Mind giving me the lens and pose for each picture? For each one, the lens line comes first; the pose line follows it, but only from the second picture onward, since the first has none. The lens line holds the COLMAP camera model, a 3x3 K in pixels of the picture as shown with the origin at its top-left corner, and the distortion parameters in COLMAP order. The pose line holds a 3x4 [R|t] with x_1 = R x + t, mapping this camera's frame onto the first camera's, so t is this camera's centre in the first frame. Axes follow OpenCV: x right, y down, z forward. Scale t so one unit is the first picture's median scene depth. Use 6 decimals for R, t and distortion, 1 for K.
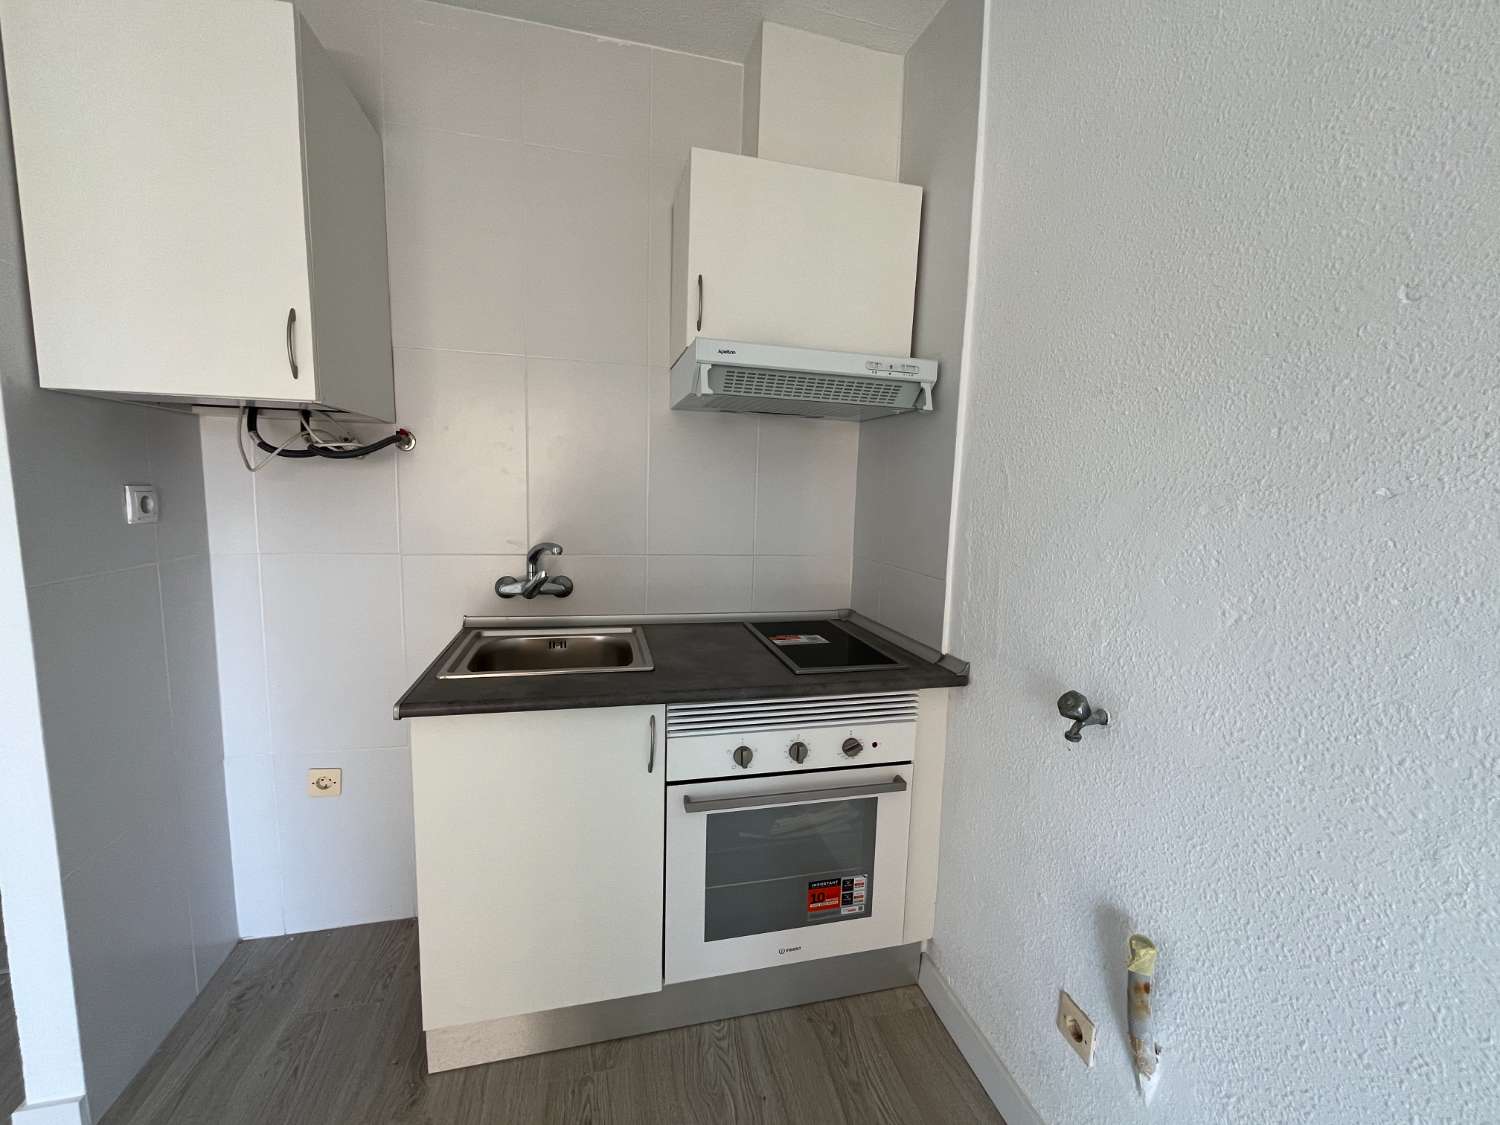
lens RADIAL K [[610.8, 0, 744.7], [0, 610.8, 561.4], [0, 0, 1]] dist [-0.003940, 0.000262]
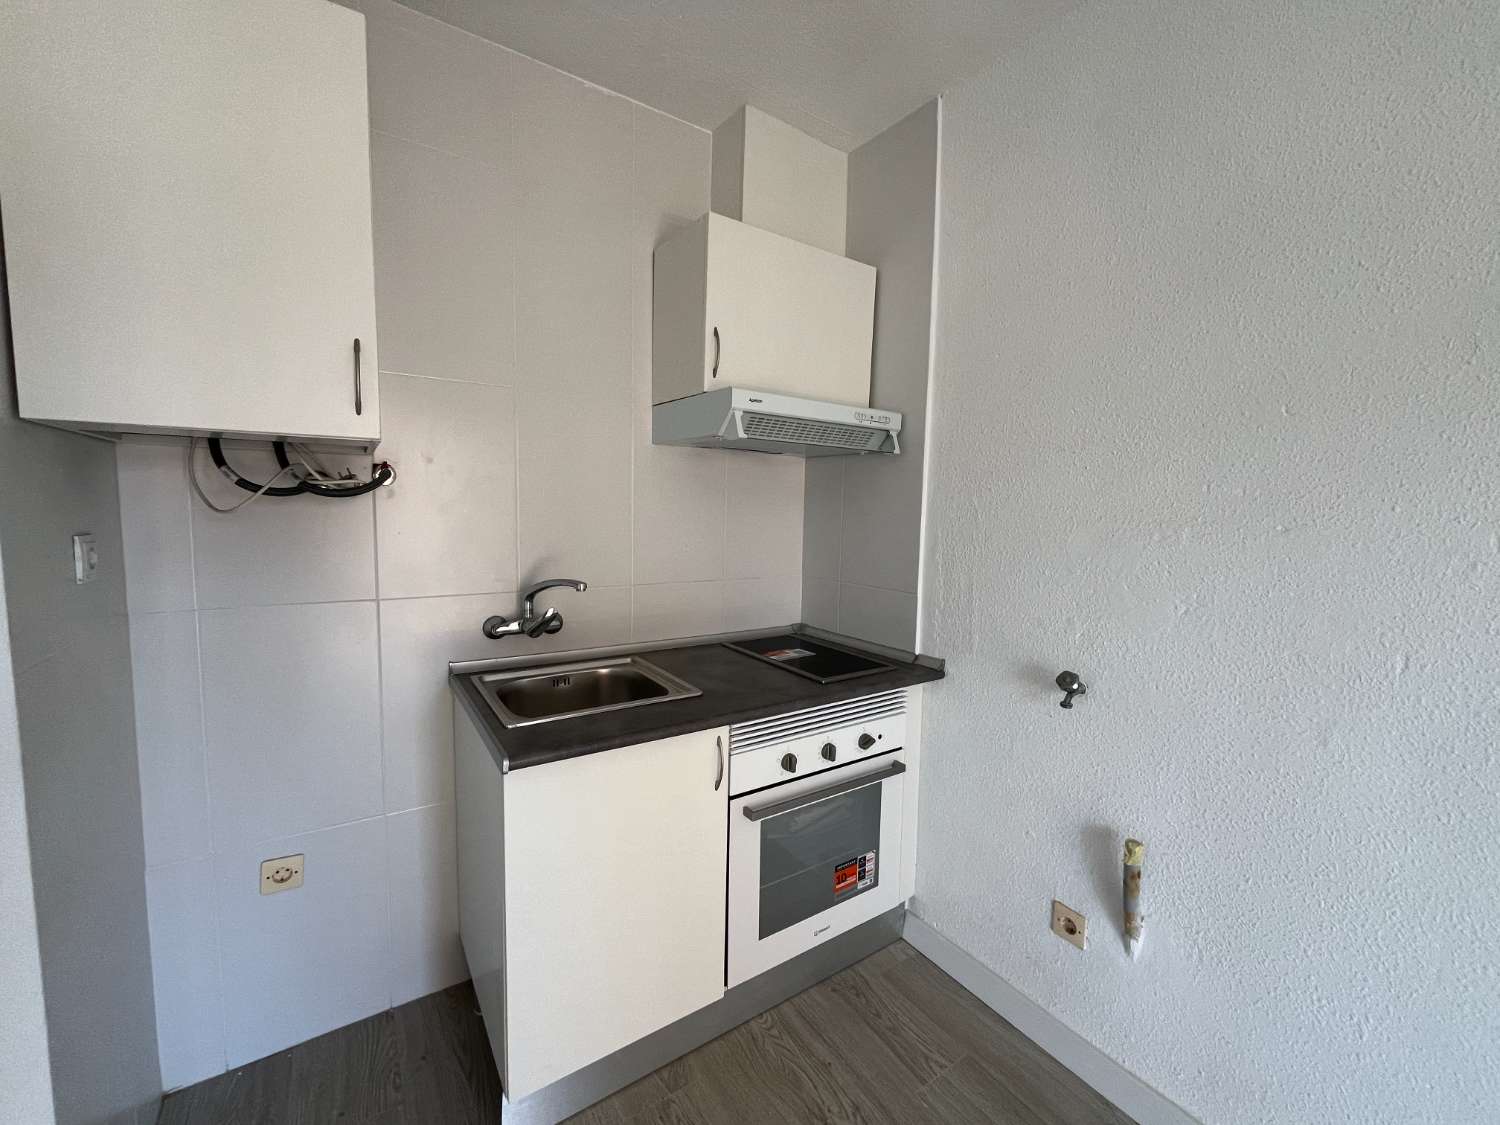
lens RADIAL K [[610.8, 0, 746.4], [0, 610.8, 561.8], [0, 0, 1]] dist [-0.003940, 0.000262]
pose [[0.940841, -0.041502, 0.336297, -0.421625], [0.049345, 0.998672, -0.014808, -0.033278], [-0.335236, 0.030527, 0.941640, -0.033709]]
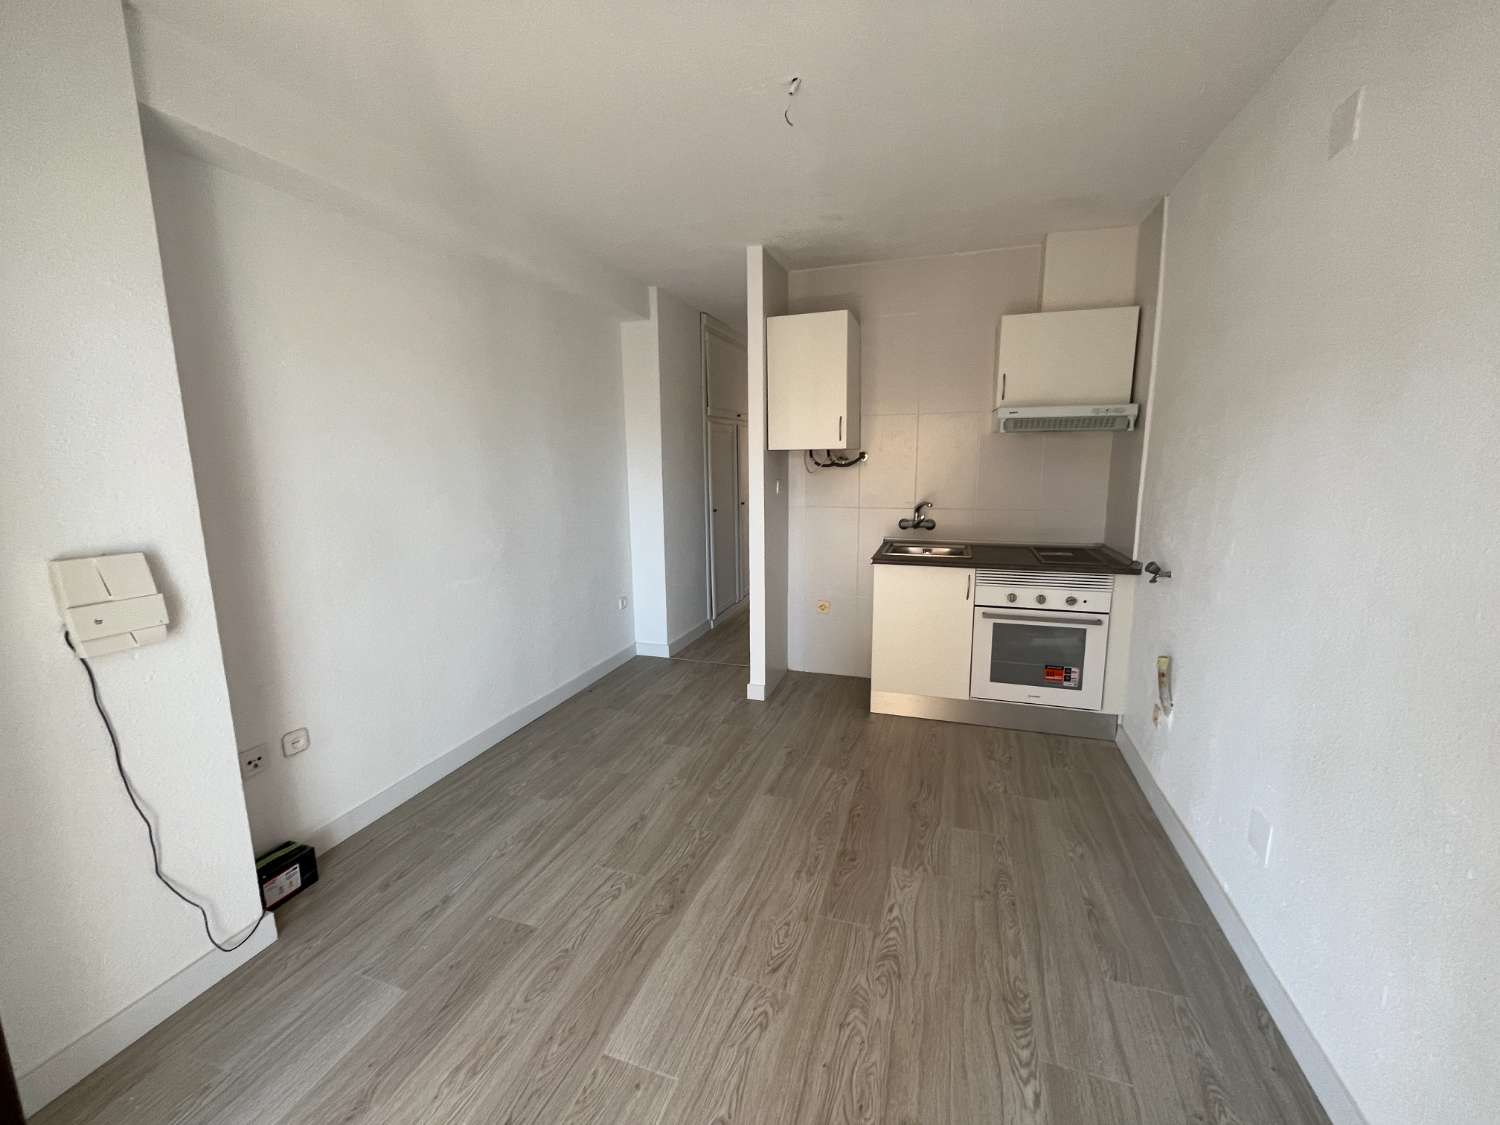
lens RADIAL K [[610.8, 0, 744.9], [0, 610.8, 561.2], [0, 0, 1]] dist [-0.003940, 0.000262]
pose [[0.846165, 0.049902, -0.530579, 0.333240], [-0.028767, 0.998432, 0.048026, 0.105391], [0.532144, -0.025375, 0.846274, -1.332938]]
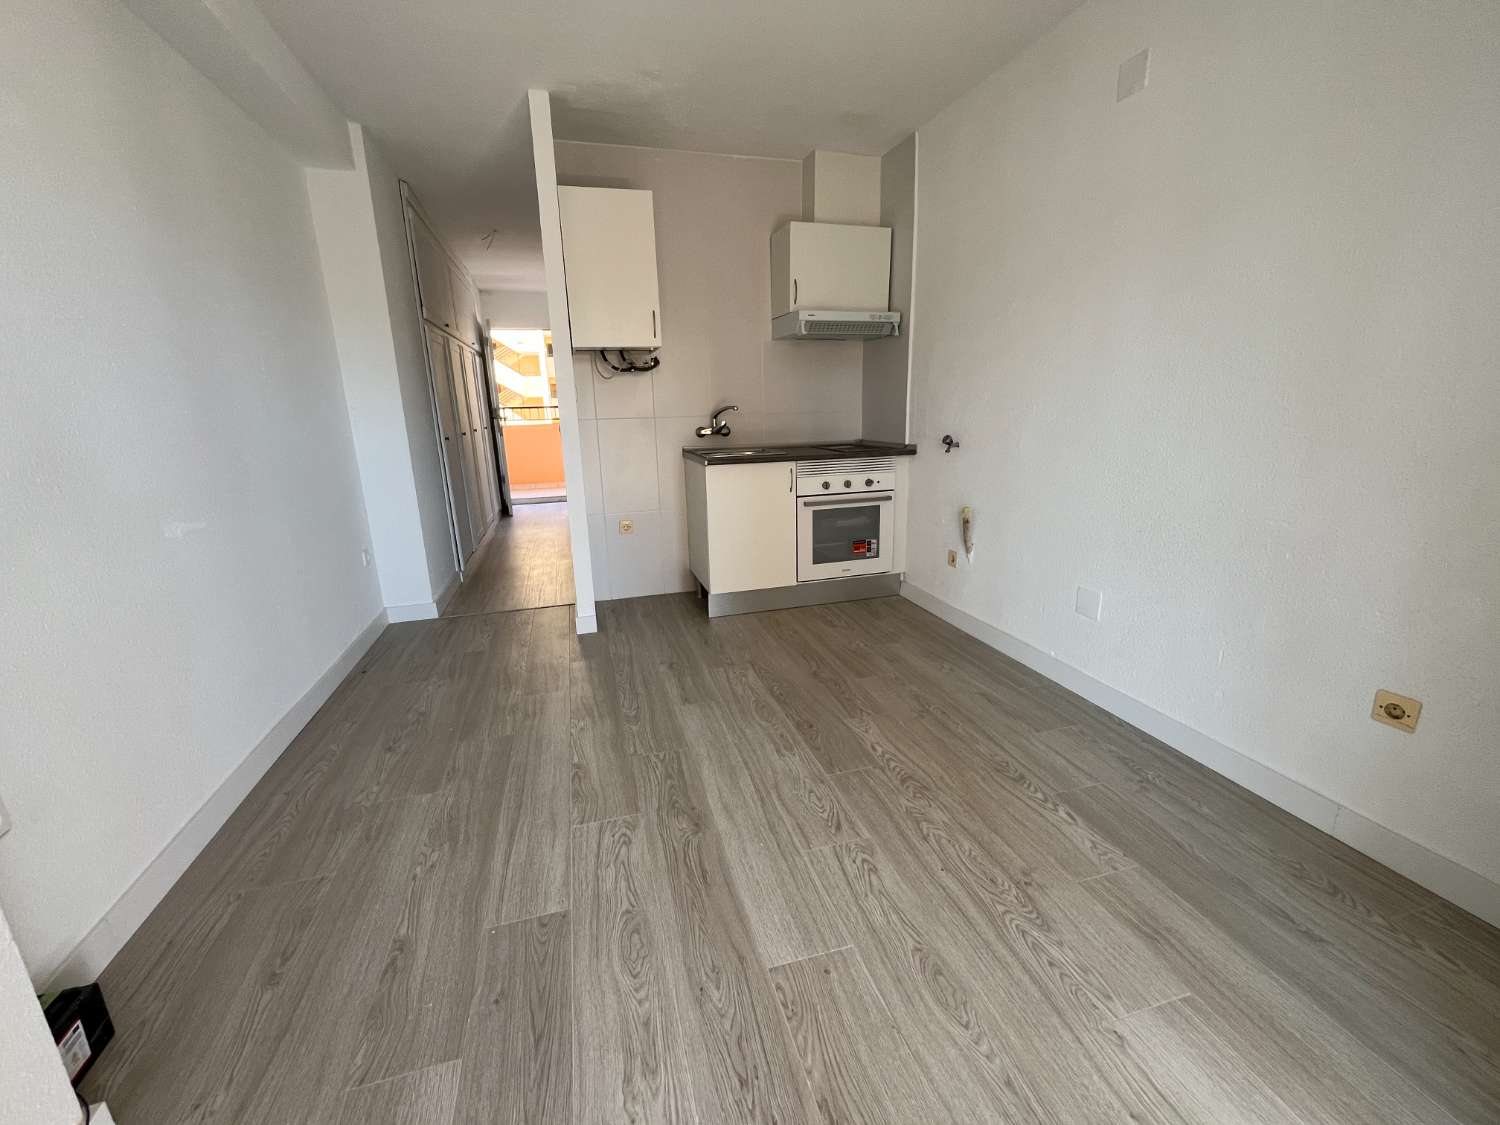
lens RADIAL K [[610.8, 0, 744.9], [0, 610.8, 562.2], [0, 0, 1]] dist [-0.003940, 0.000262]
pose [[0.997621, -0.063855, 0.025989, -0.401279], [0.059992, 0.989812, 0.129126, 0.278699], [-0.033969, -0.127260, 0.991288, -1.431081]]
